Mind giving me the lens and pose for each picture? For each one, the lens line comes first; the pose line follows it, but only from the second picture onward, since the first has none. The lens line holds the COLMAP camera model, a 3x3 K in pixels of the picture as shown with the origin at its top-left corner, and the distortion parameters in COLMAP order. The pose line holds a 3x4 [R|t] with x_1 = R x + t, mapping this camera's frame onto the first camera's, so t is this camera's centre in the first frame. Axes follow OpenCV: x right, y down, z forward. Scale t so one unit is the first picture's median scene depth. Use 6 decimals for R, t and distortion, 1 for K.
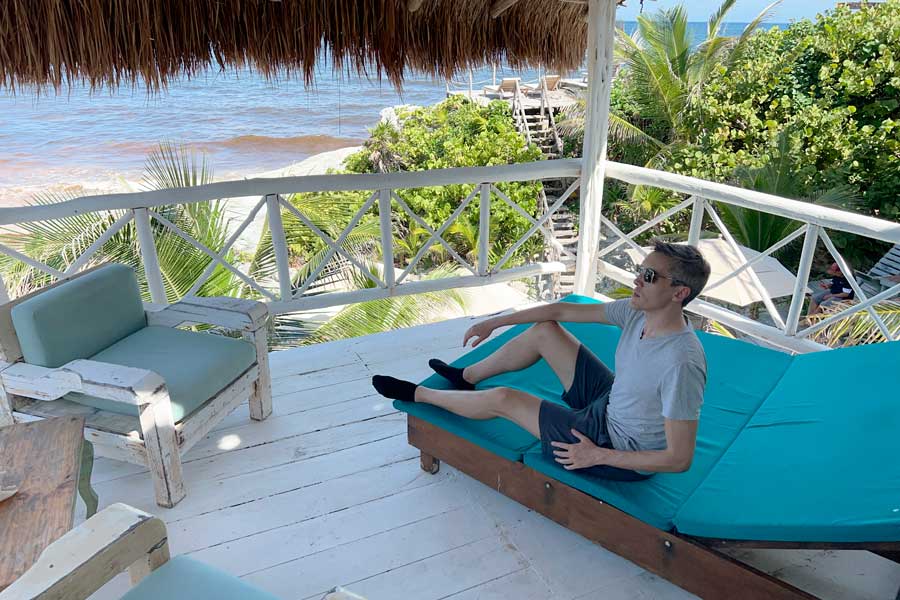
lens RADIAL K [[667.6, 0, 450.1], [0, 667.6, 301.4], [0, 0, 1]] dist [-0.001050, -0.000814]
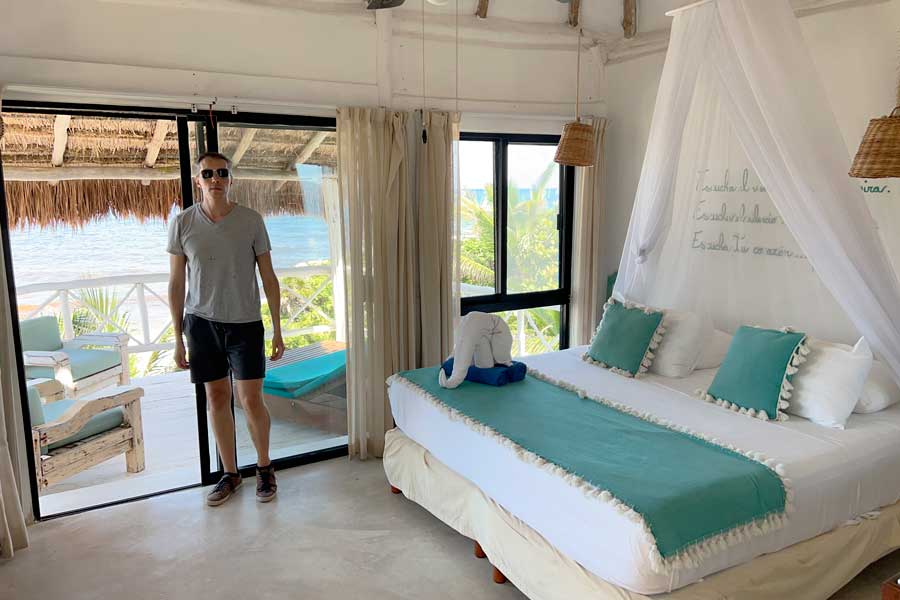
lens RADIAL K [[667.6, 0, 450.3], [0, 667.6, 299.8], [0, 0, 1]] dist [-0.001050, -0.000814]
pose [[0.995822, -0.029553, 0.086399, 0.106433], [0.048867, 0.971764, -0.230841, 0.087645], [-0.077137, 0.234099, 0.969148, -0.208403]]
